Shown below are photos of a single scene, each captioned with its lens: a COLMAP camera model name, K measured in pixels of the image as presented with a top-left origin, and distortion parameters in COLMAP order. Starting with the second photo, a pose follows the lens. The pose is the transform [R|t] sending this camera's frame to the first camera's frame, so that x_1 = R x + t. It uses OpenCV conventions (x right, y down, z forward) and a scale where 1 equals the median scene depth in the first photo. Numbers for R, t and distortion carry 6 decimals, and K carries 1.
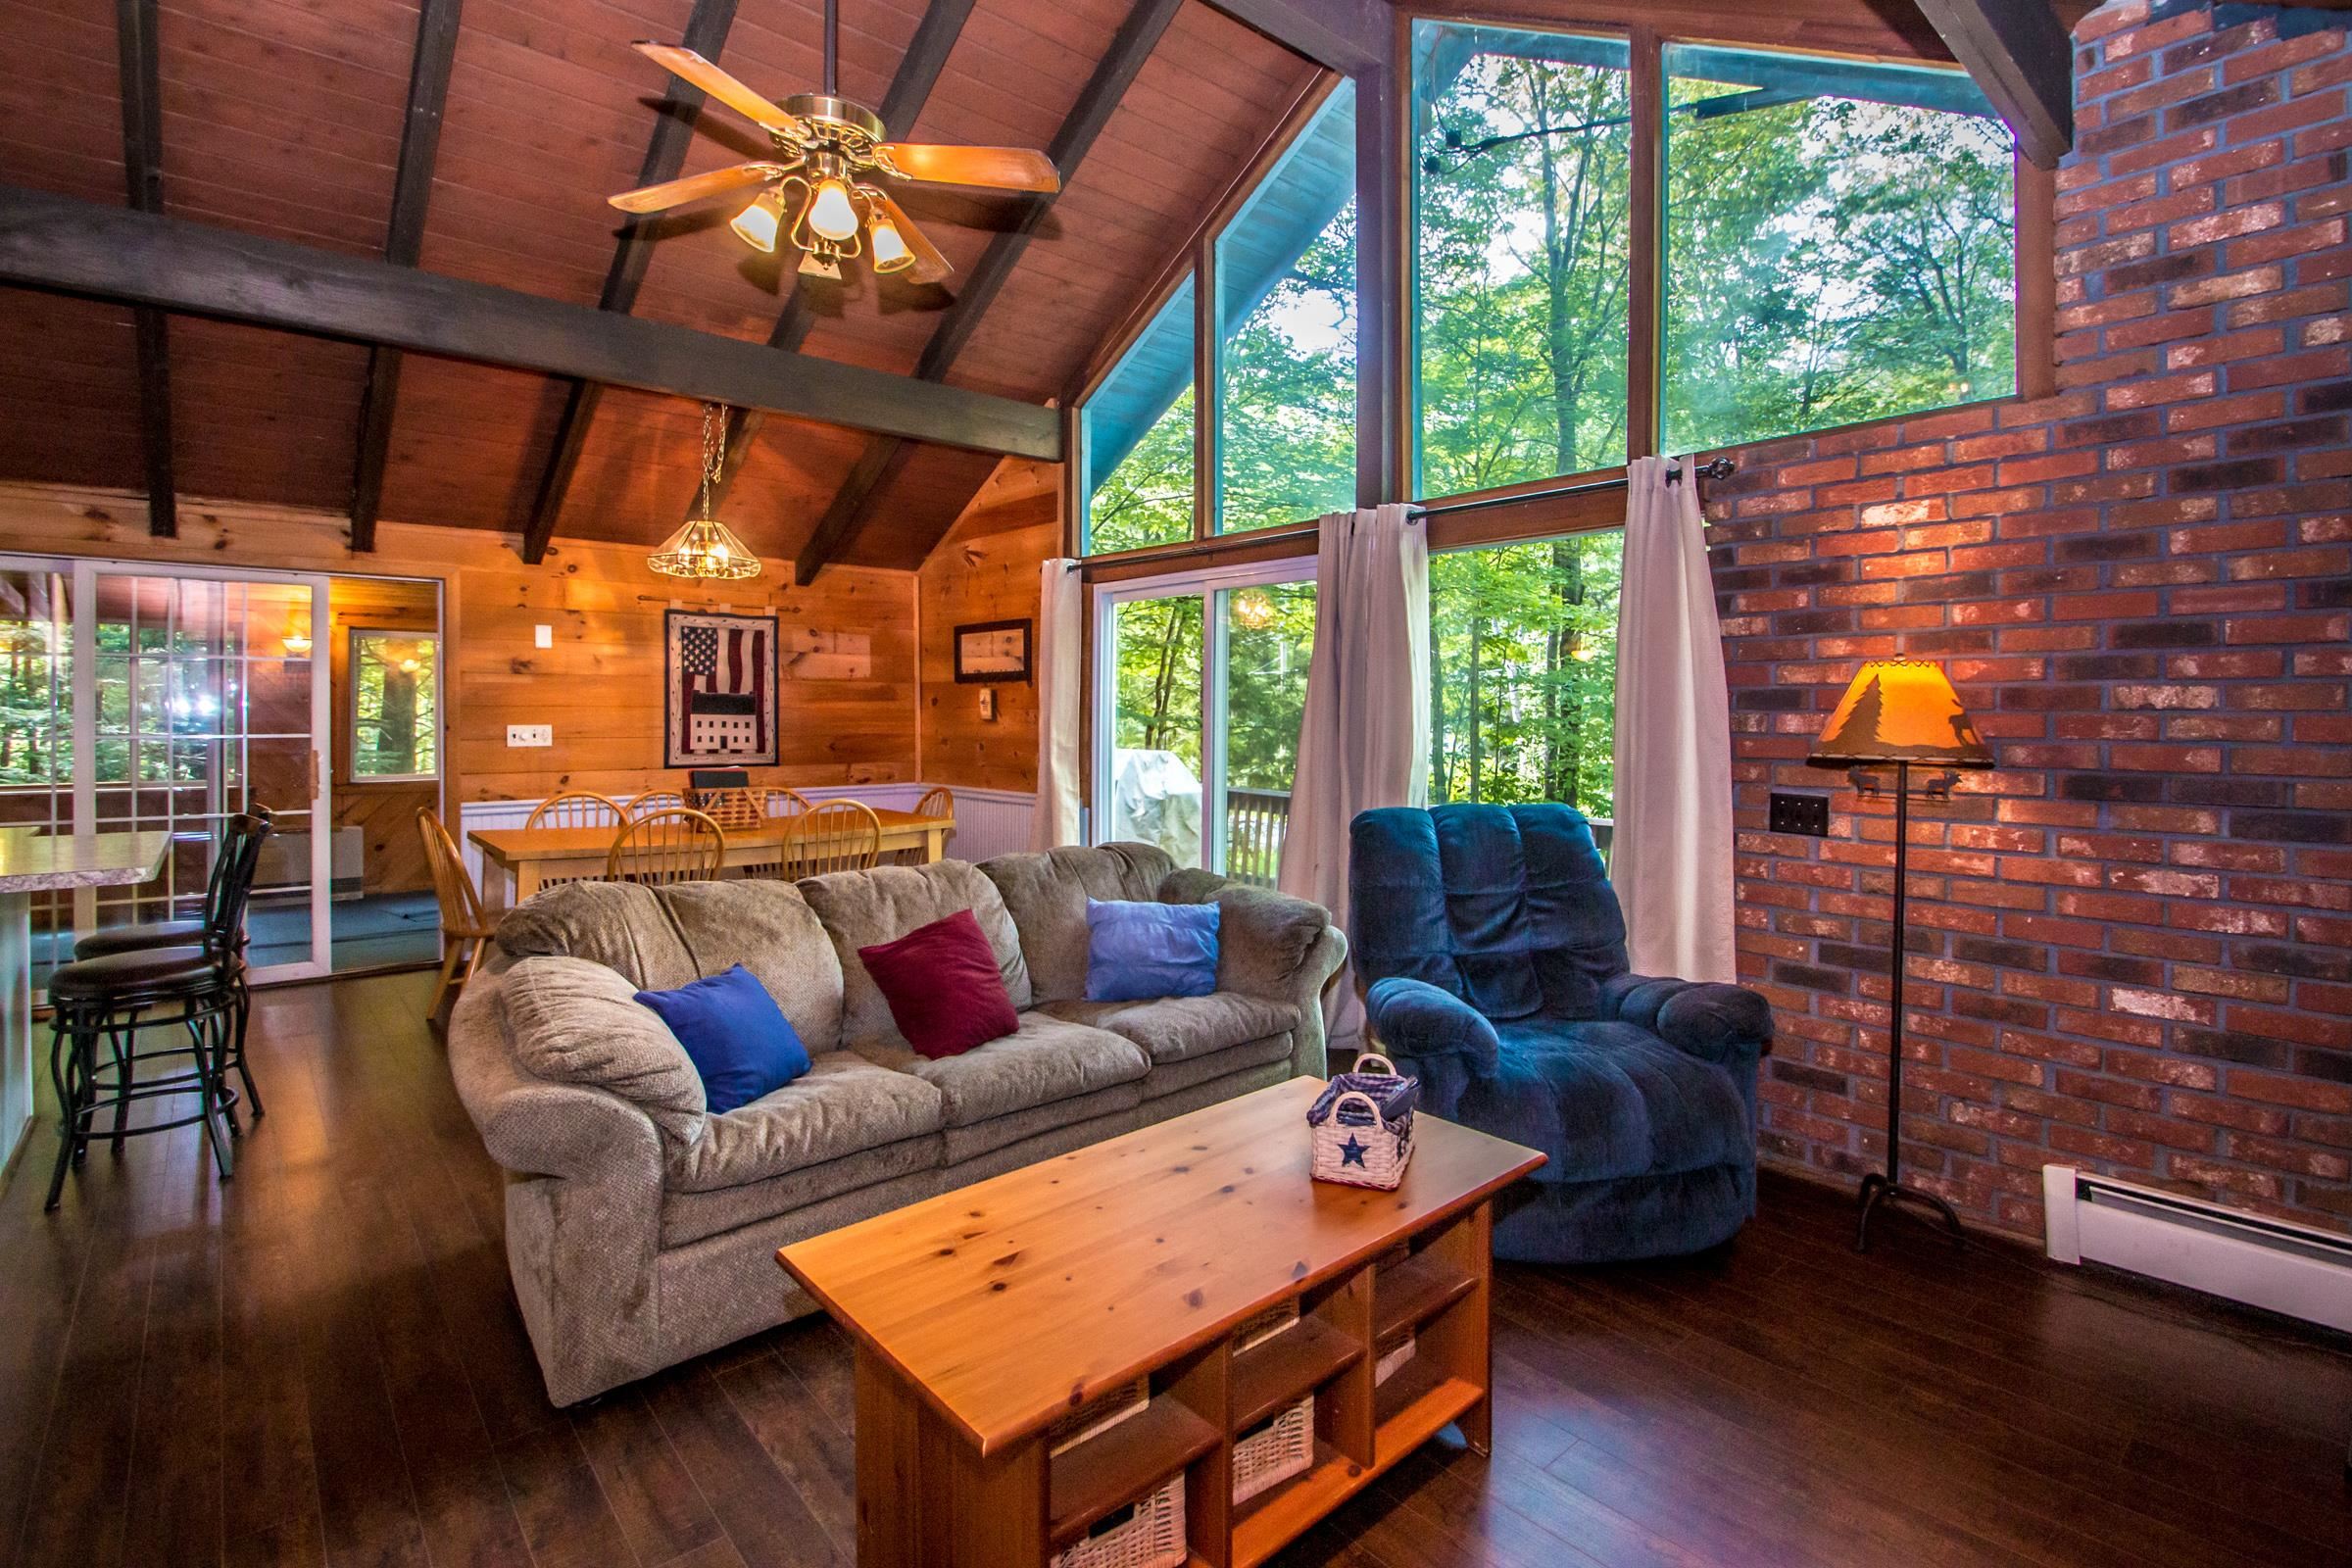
lens RADIAL K [[1173.0, 0, 1242.4], [0, 1173.0, 729.8], [0, 0, 1]] dist [-0.019474, 0.000191]
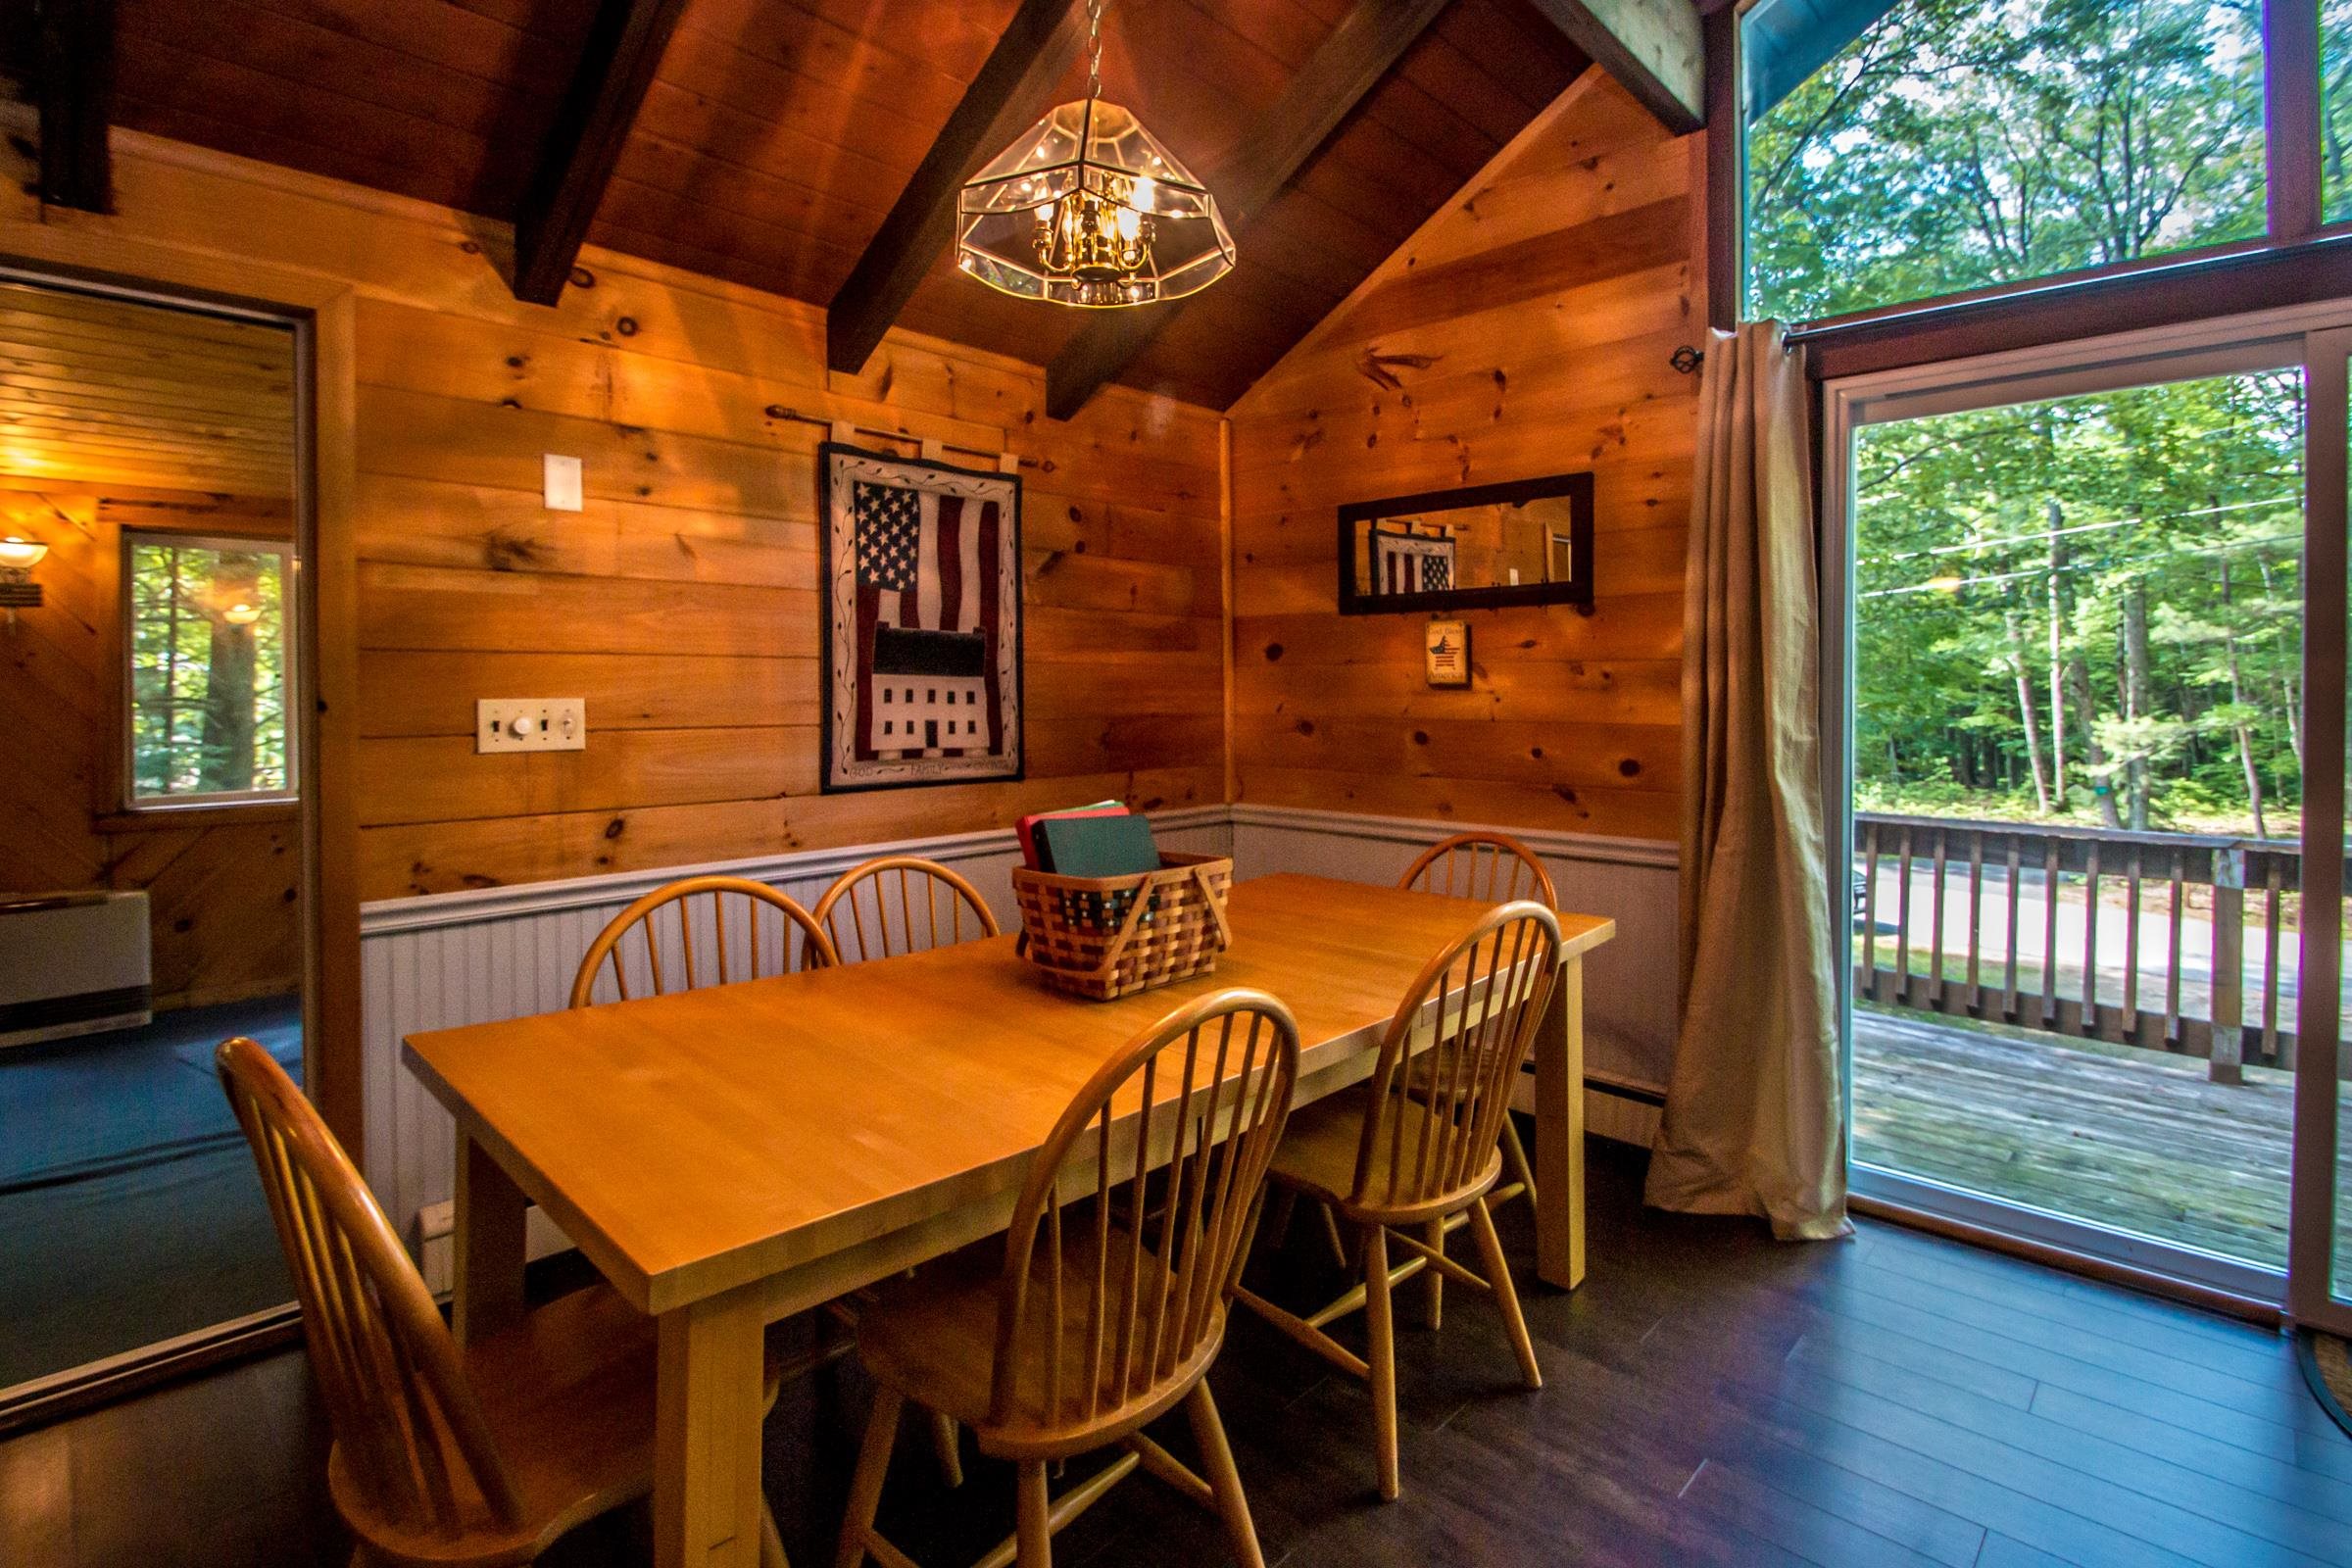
lens RADIAL K [[1136.3, 0, 1182.8], [0, 1136.3, 714.8], [0, 0, 1]] dist [-0.022201, 0.000268]
pose [[0.997472, -0.006673, 0.070740, -0.377271], [0.006128, 0.999950, 0.007929, -0.000170], [-0.070789, -0.007475, 0.997463, 0.539131]]
